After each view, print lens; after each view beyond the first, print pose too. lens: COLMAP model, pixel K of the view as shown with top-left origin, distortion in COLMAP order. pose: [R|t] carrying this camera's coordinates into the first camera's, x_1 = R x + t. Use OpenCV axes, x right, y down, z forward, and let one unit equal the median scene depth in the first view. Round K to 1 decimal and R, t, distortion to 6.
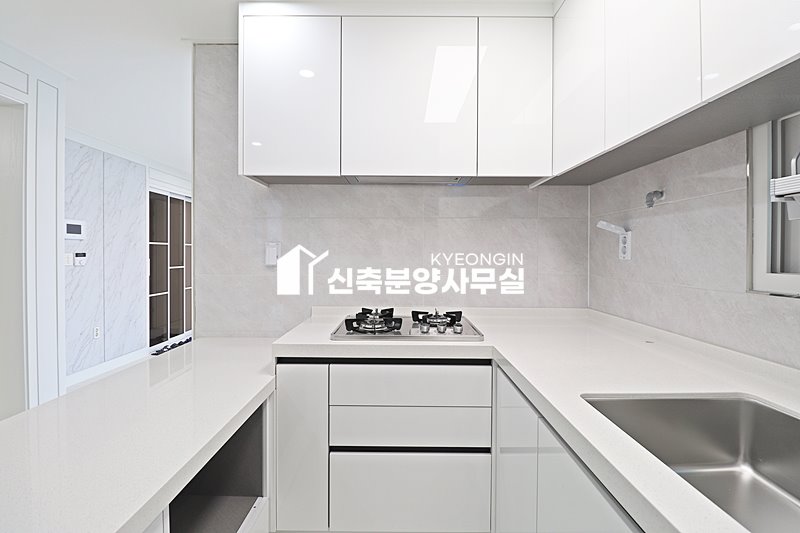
lens RADIAL K [[374.6, 0, 400.3], [0, 374.6, 263.5], [0, 0, 1]] dist [-0.003332, -0.007521]
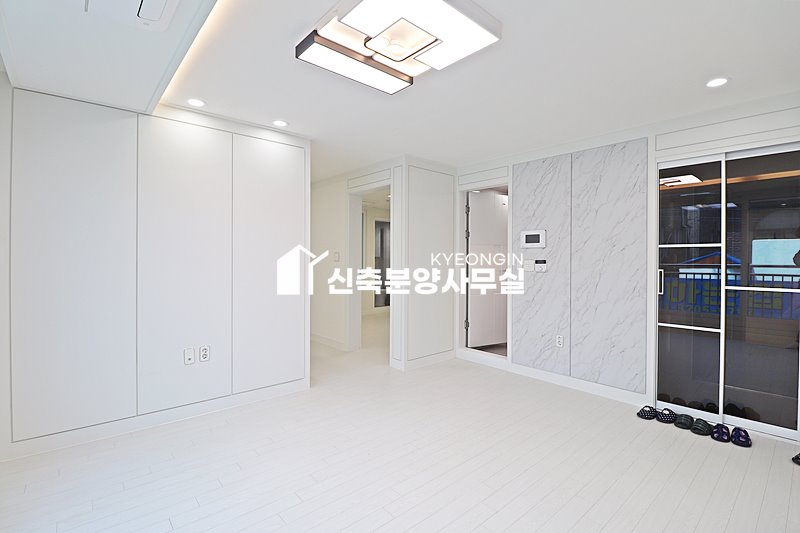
lens RADIAL K [[374.6, 0, 396.0], [0, 374.6, 261.5], [0, 0, 1]] dist [-0.003332, -0.007521]
pose [[-0.753692, -0.007776, -0.657181, 0.157660], [-0.029203, 0.999339, 0.021667, -0.032566], [0.656578, 0.035522, -0.753421, 1.421959]]
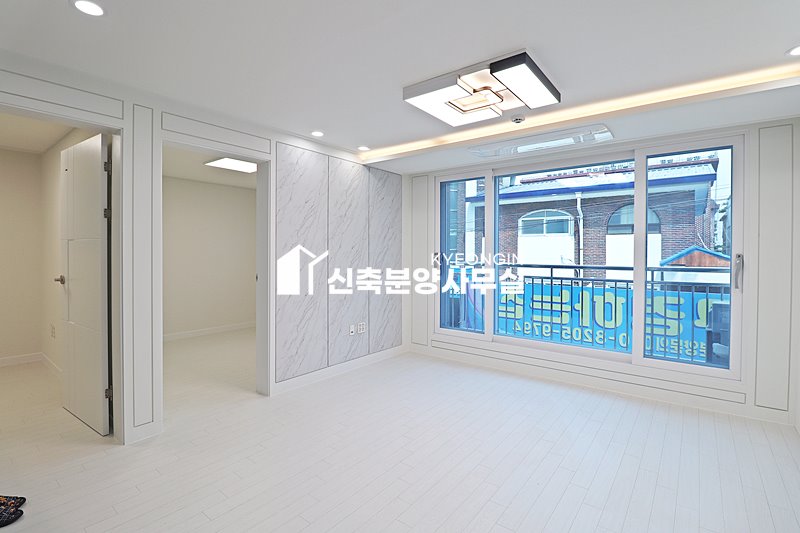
lens RADIAL K [[374.6, 0, 400.2], [0, 374.6, 256.6], [0, 0, 1]] dist [-0.003332, -0.007521]
pose [[0.617706, -0.014558, 0.786274, -0.768010], [0.020287, 0.999791, 0.002574, -0.036853], [-0.786147, 0.014361, 0.617872, 0.748991]]
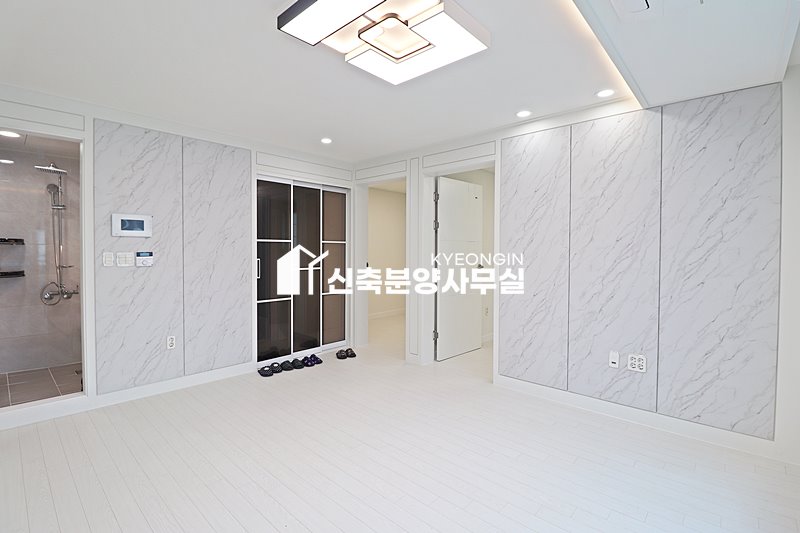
lens RADIAL K [[374.6, 0, 400.4], [0, 374.6, 260.6], [0, 0, 1]] dist [-0.003332, -0.007521]
pose [[0.742430, 0.011084, -0.669832, 0.173764], [-0.015045, 0.999887, -0.000130, -0.015441], [0.669755, 0.010174, 0.742513, 0.689570]]
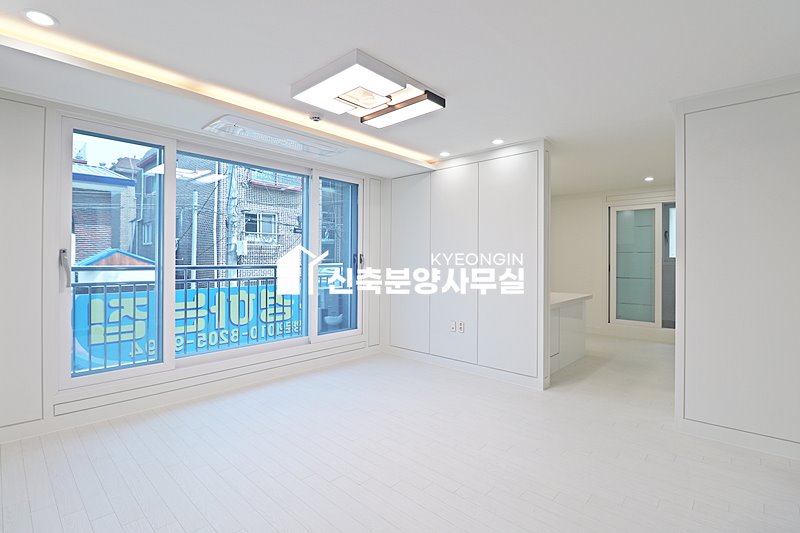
lens RADIAL K [[374.6, 0, 398.2], [0, 374.6, 258.0], [0, 0, 1]] dist [-0.003332, -0.007521]
pose [[-0.721747, -0.011465, 0.692062, -0.663999], [0.005755, 0.999729, 0.022563, -0.040577], [-0.692133, 0.020268, -0.721486, 1.487972]]
